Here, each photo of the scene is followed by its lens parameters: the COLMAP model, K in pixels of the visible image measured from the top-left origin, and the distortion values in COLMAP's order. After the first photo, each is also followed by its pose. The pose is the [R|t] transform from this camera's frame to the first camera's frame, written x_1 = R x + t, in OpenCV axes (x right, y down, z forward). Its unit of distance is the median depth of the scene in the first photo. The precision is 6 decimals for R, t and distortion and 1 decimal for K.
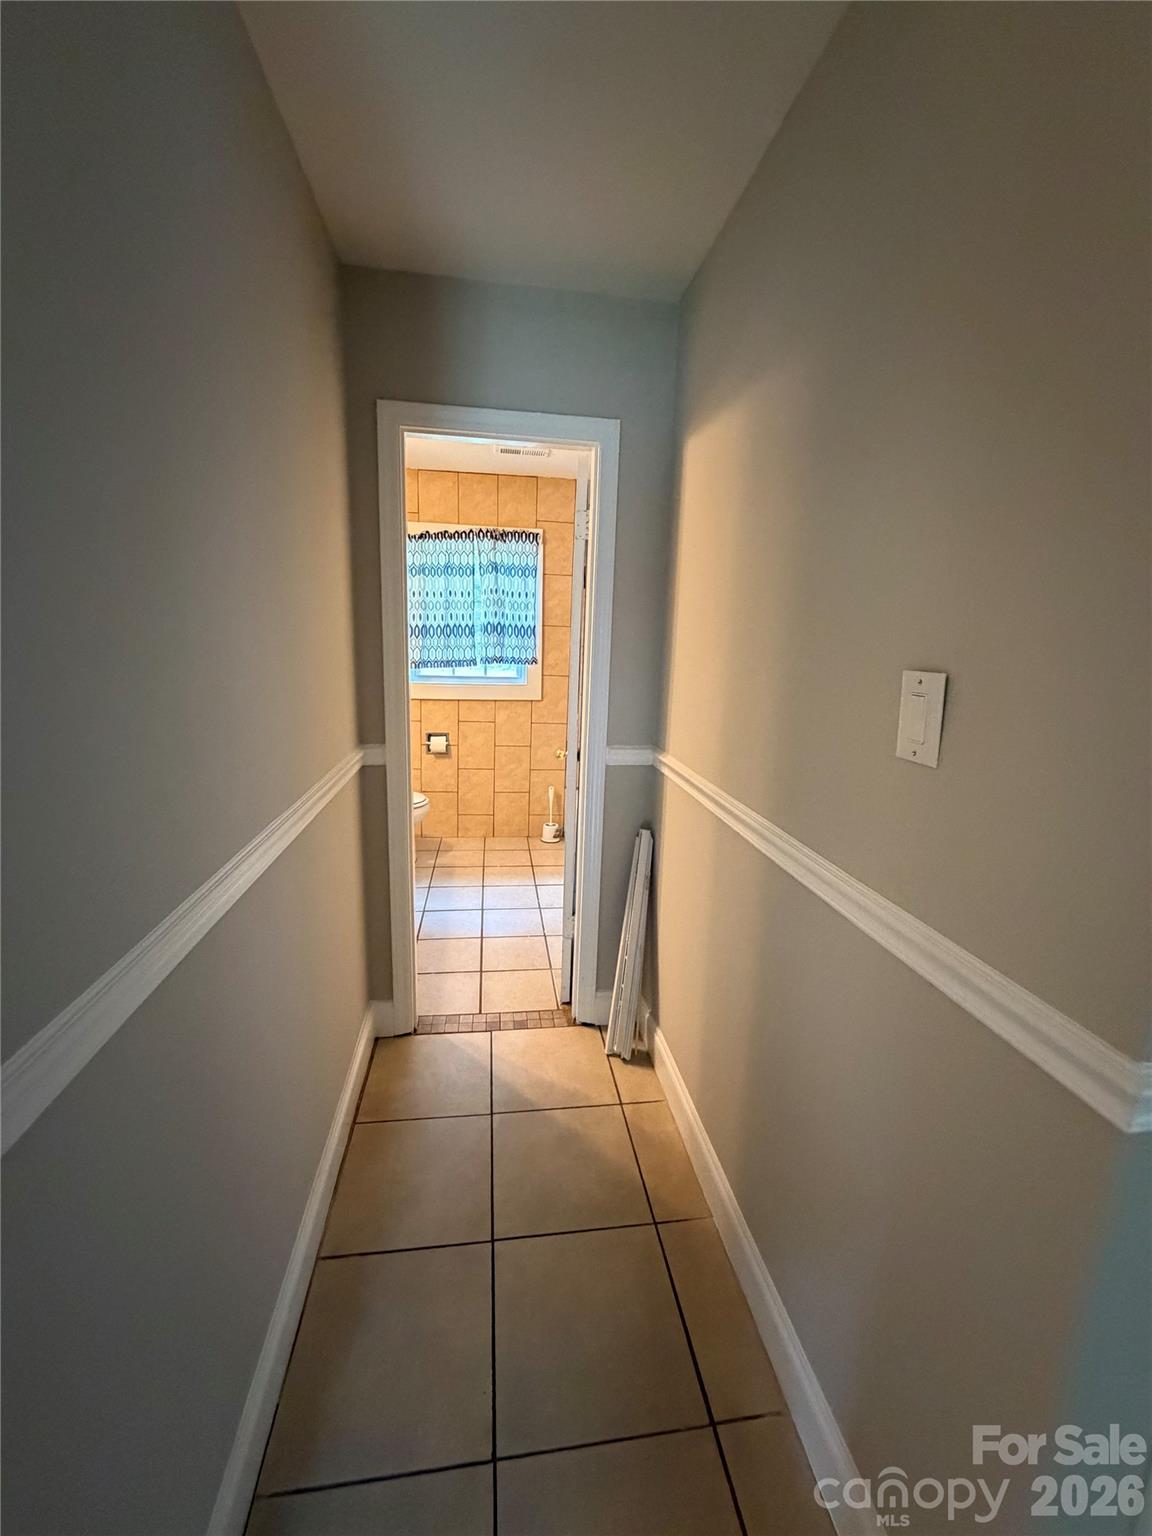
lens RADIAL K [[611.0, 0, 571.3], [0, 611.0, 763.6], [0, 0, 1]] dist [-0.001613, 0.001707]
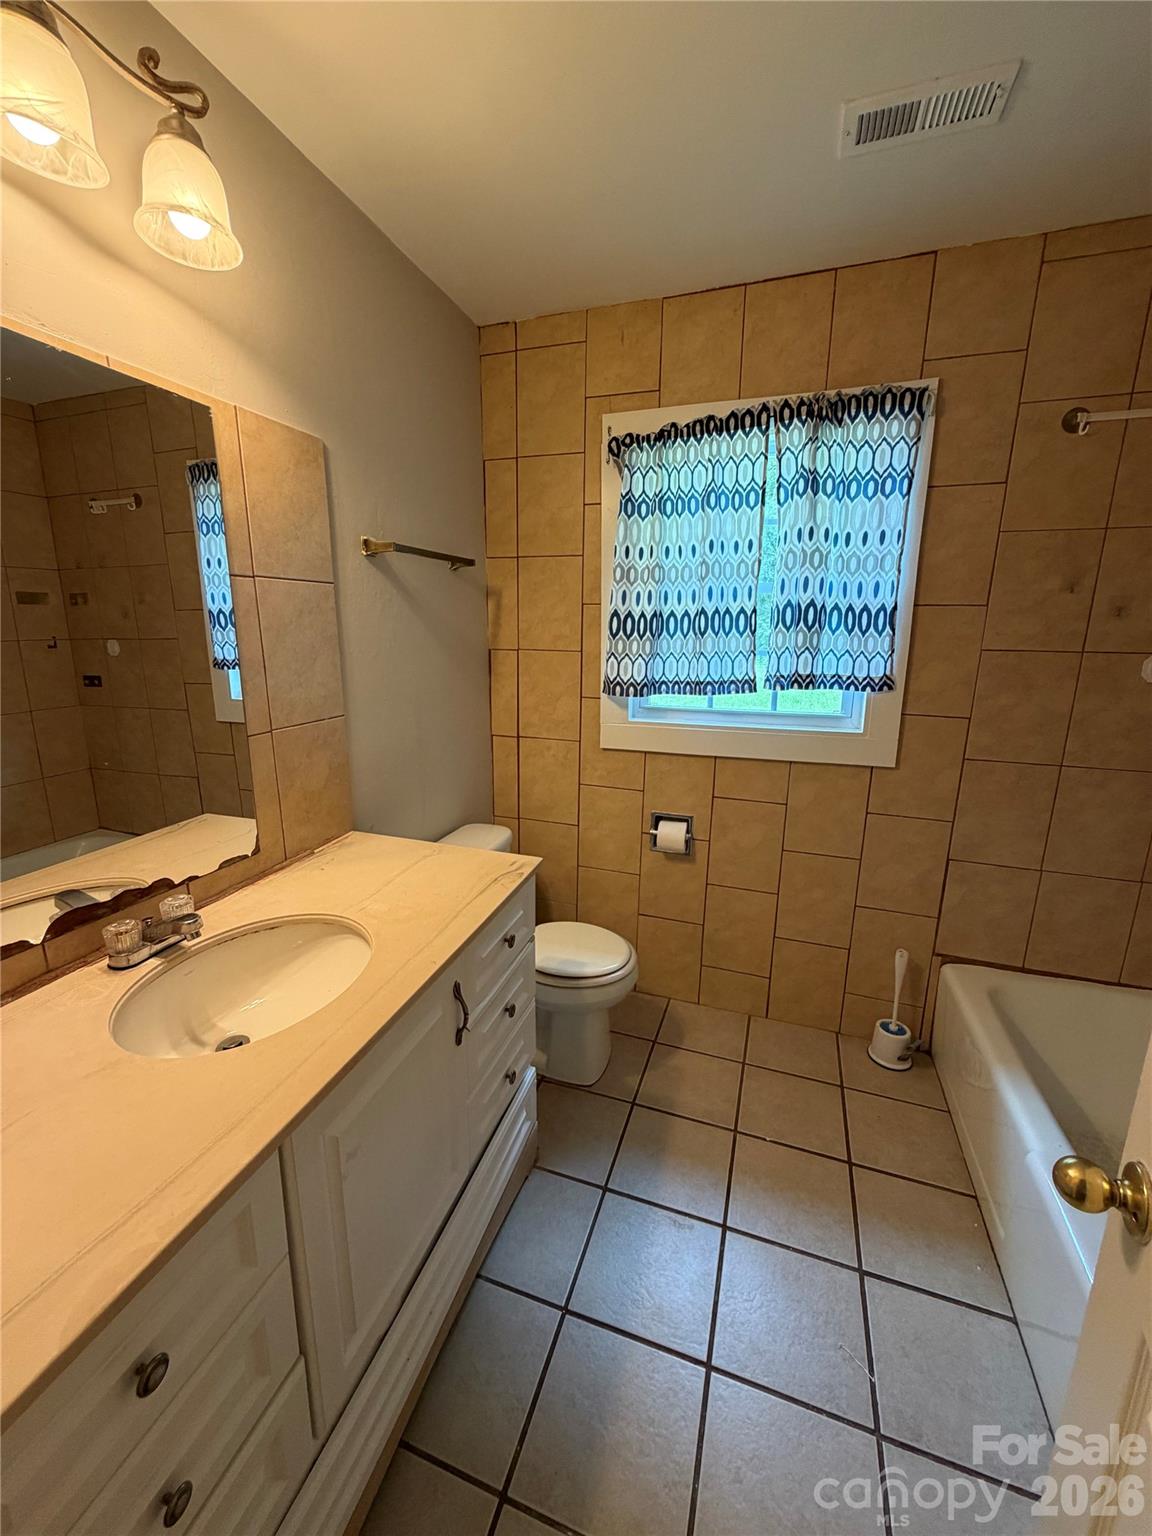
lens RADIAL K [[611.0, 0, 574.4], [0, 611.0, 761.5], [0, 0, 1]] dist [-0.001613, 0.001707]
pose [[0.892183, 0.073277, -0.445691, -0.063004], [-0.070848, 0.997242, 0.022135, -0.106403], [0.446084, 0.011827, 0.894913, 0.501378]]
